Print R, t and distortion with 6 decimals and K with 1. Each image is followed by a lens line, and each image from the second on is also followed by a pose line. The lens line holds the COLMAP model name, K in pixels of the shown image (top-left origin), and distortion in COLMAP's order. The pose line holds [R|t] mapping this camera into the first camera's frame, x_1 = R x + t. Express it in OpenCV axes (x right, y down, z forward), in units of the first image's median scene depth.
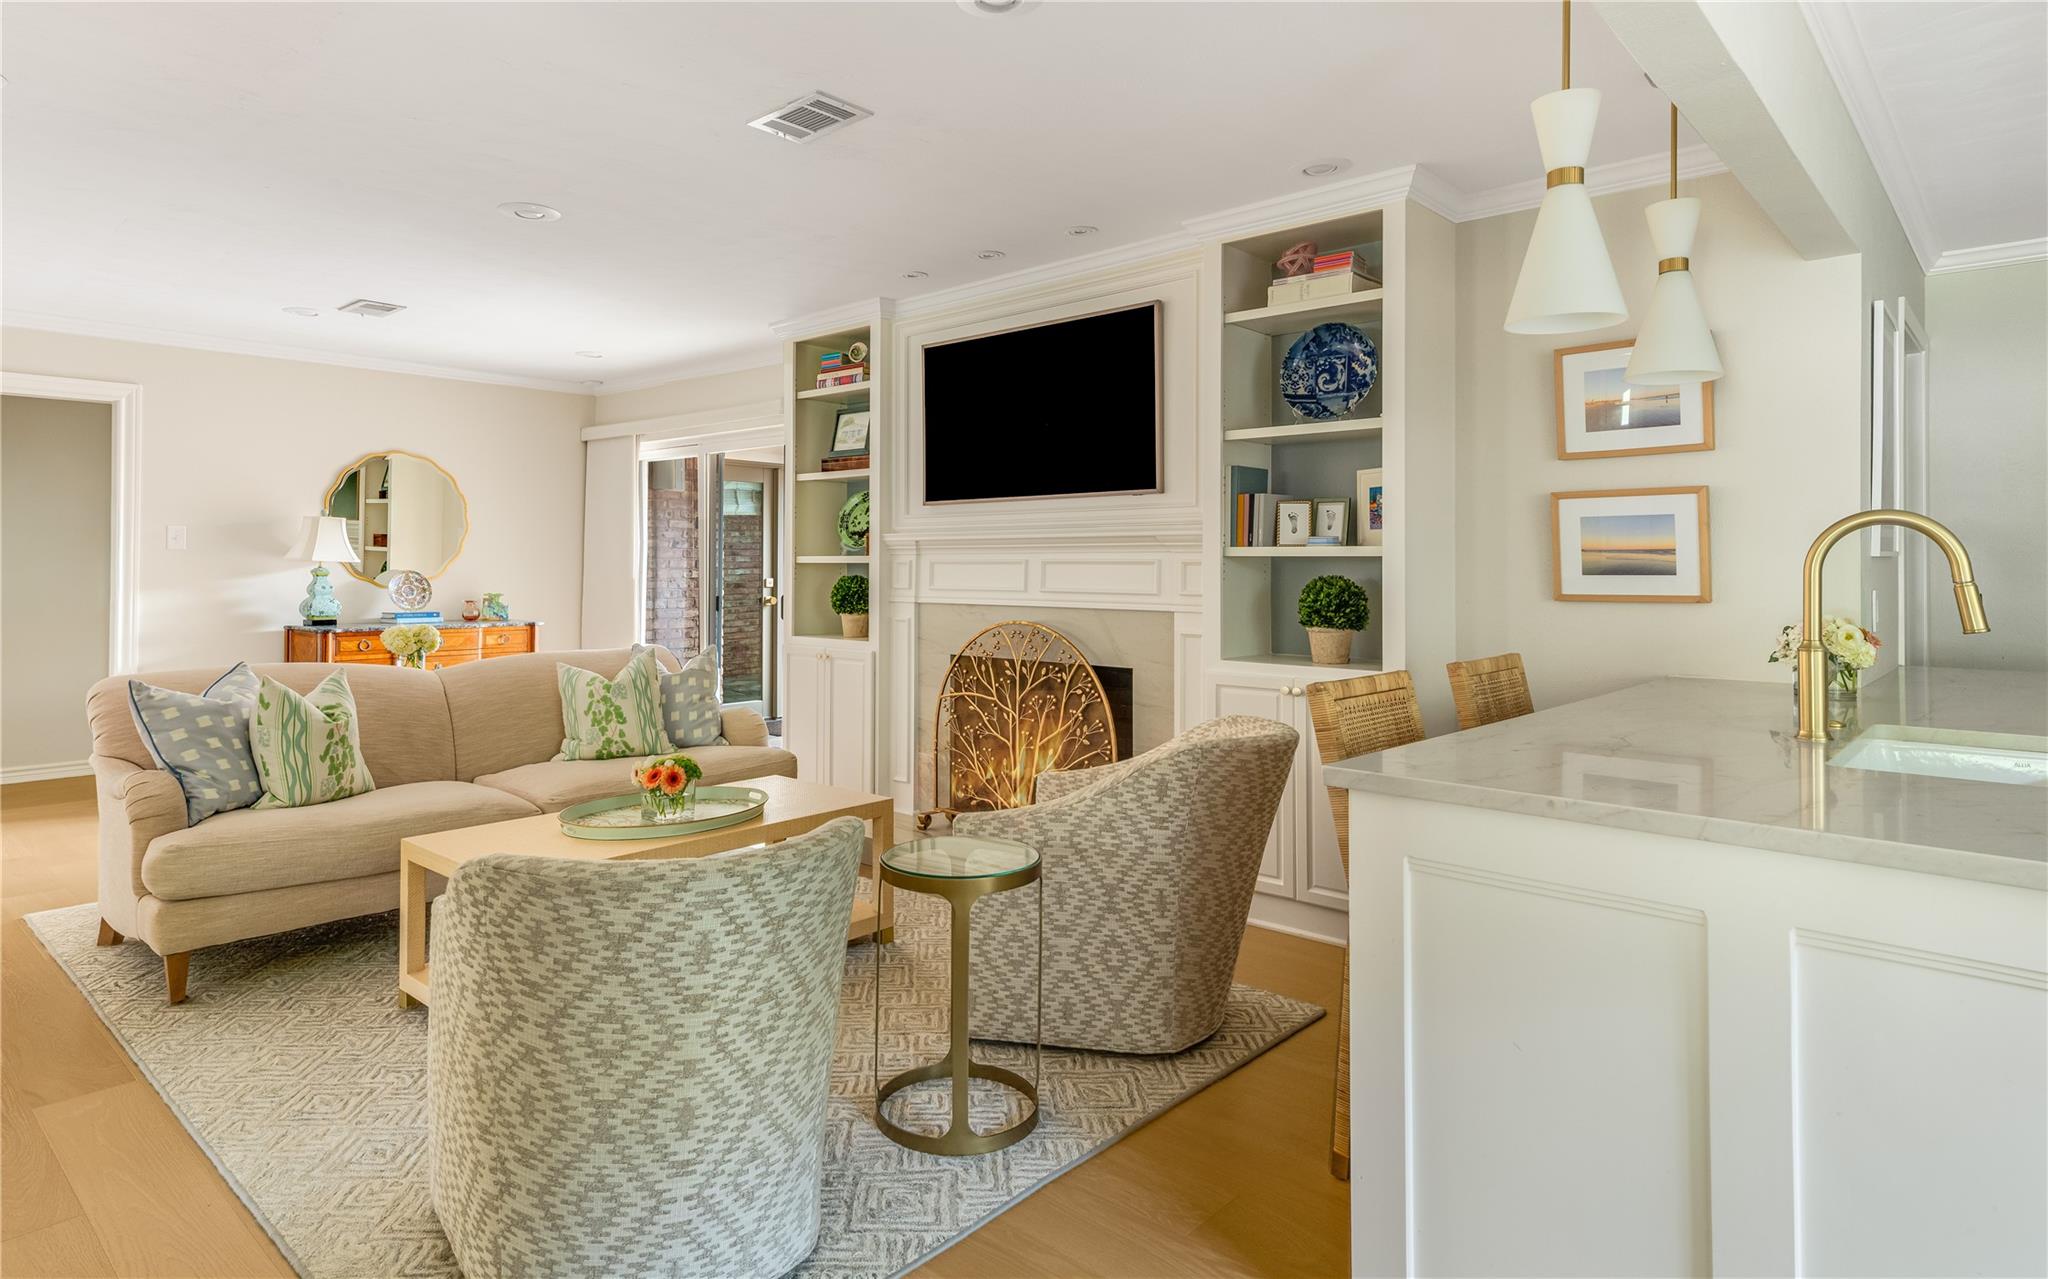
lens RADIAL K [[1141.7, 0, 971.6], [0, 1141.7, 550.8], [0, 0, 1]] dist [0.023842, -0.004043]
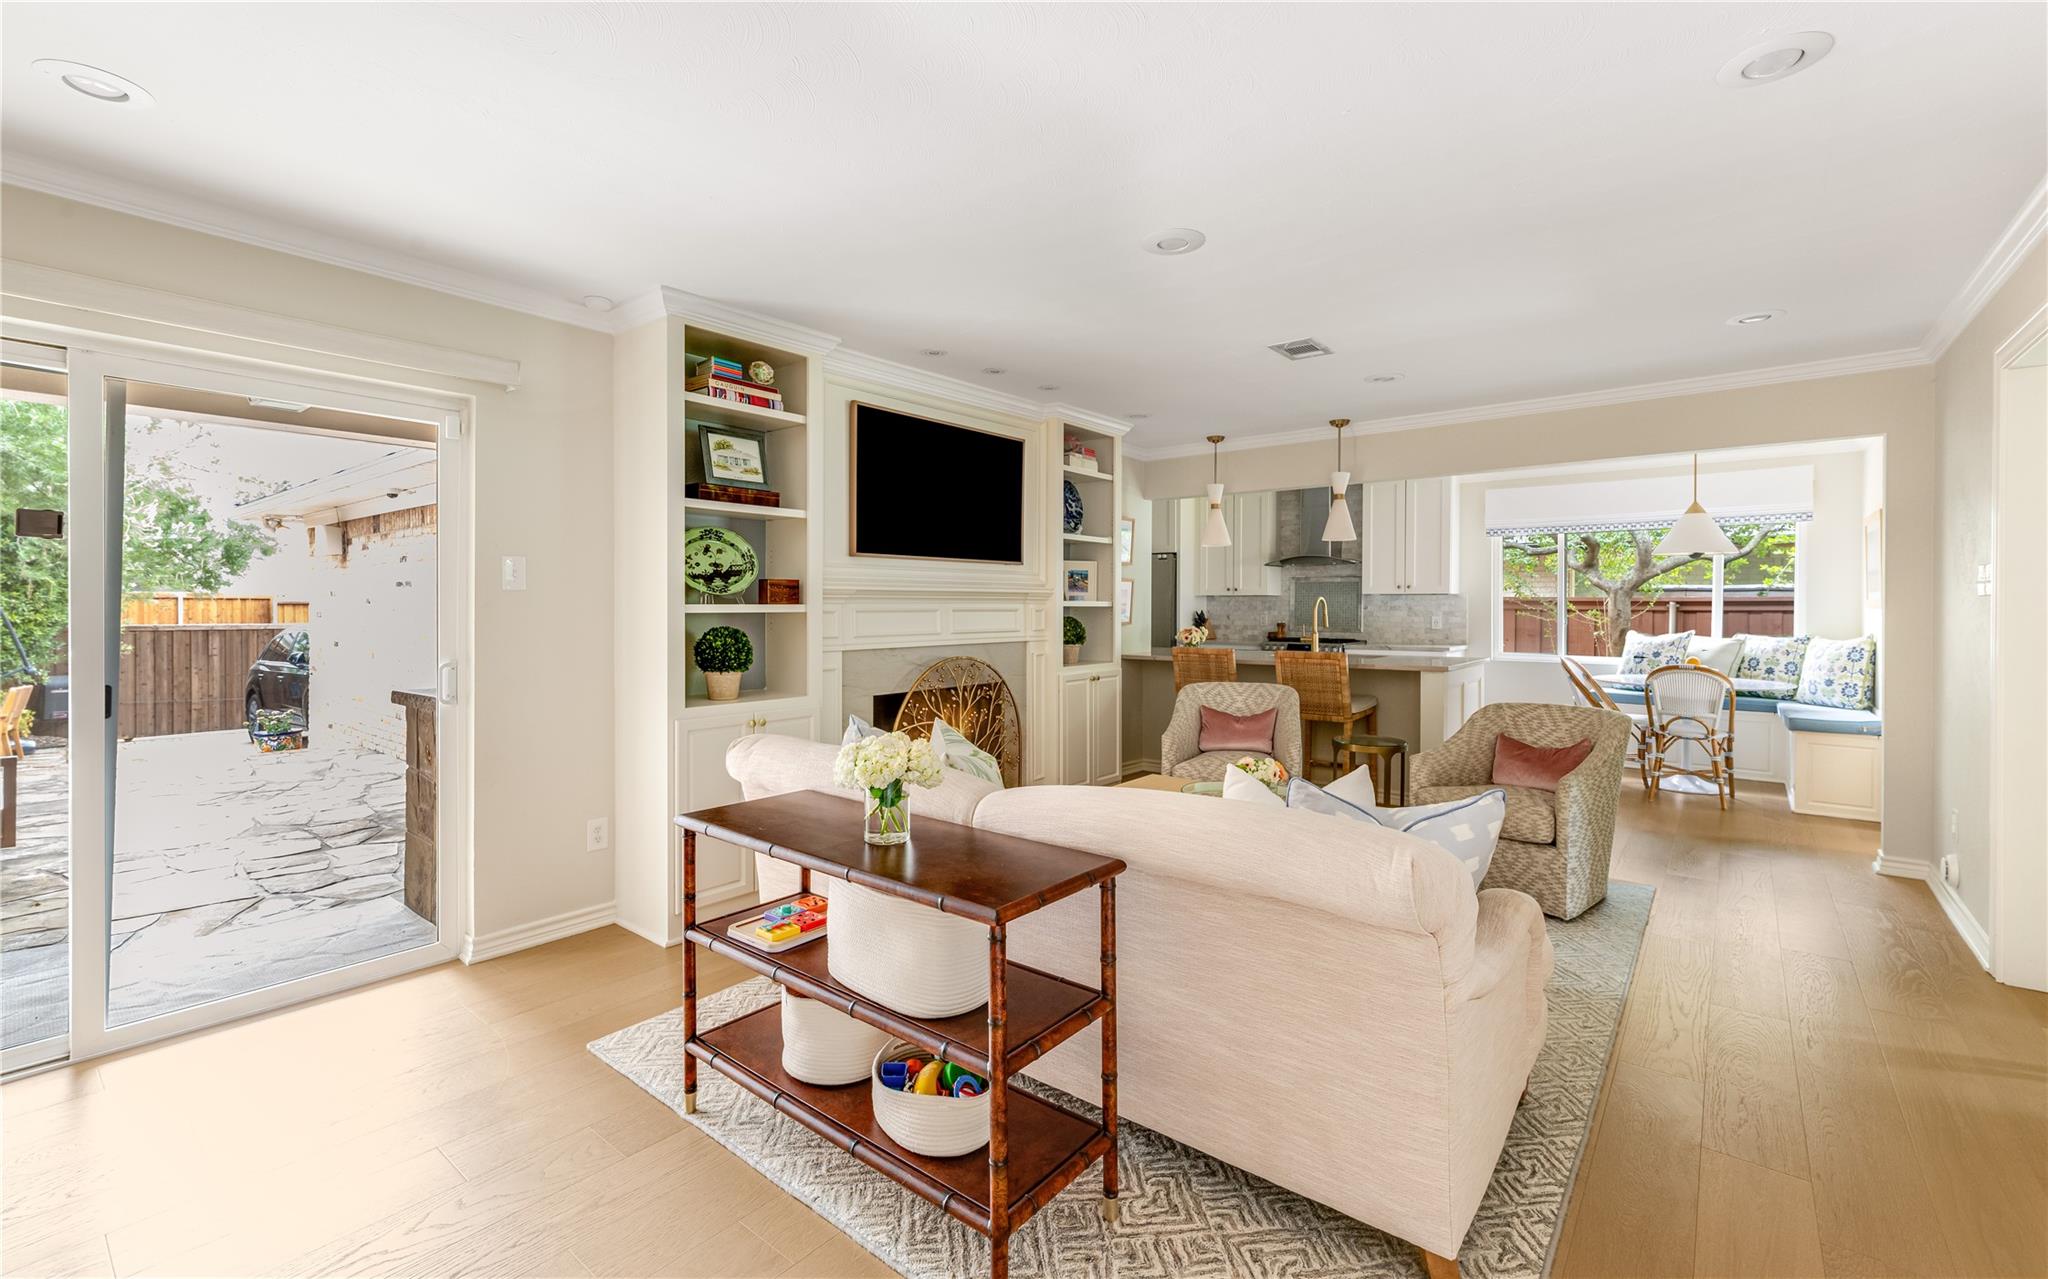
lens RADIAL K [[869.0, 0, 1021.2], [0, 869.0, 611.1], [0, 0, 1]] dist [0.000278, -0.000159]
pose [[-0.073084, -0.008466, 0.997290, -1.007743], [-0.013434, 0.999882, 0.007504, 0.002955], [-0.997235, -0.012850, -0.073189, 1.087501]]
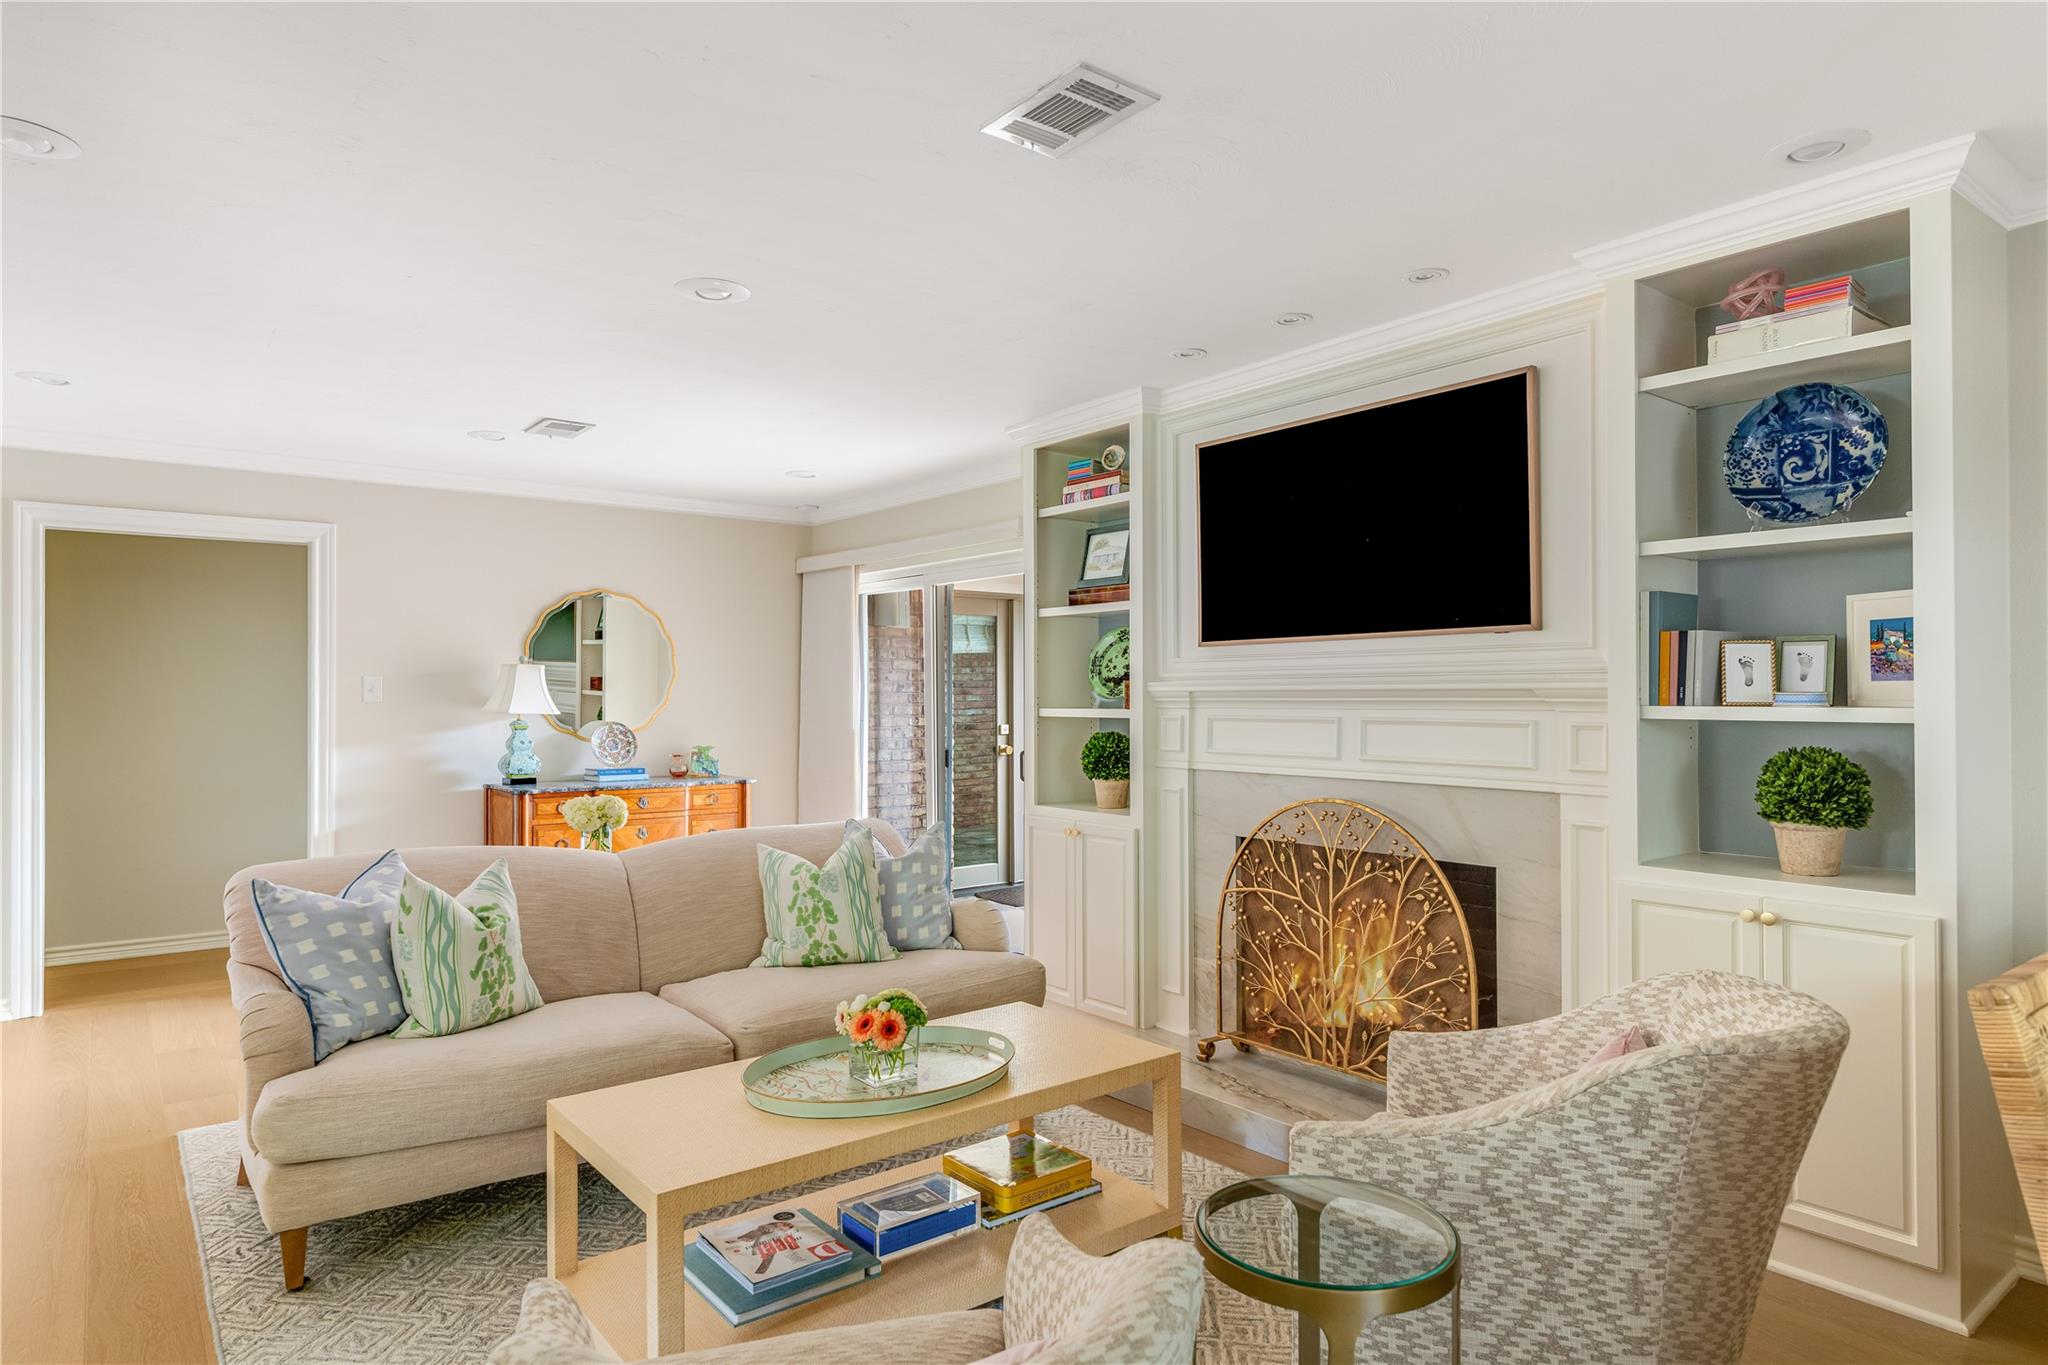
lens RADIAL K [[1195.9, 0, 1028.4], [0, 1195.9, 685.9], [0, 0, 1]] dist [0.003246, -0.001659]
pose [[0.988567, -0.006915, -0.150622, -0.041266], [0.007784, 0.999956, 0.005179, -0.021384], [0.150579, -0.006292, 0.988578, 0.193238]]
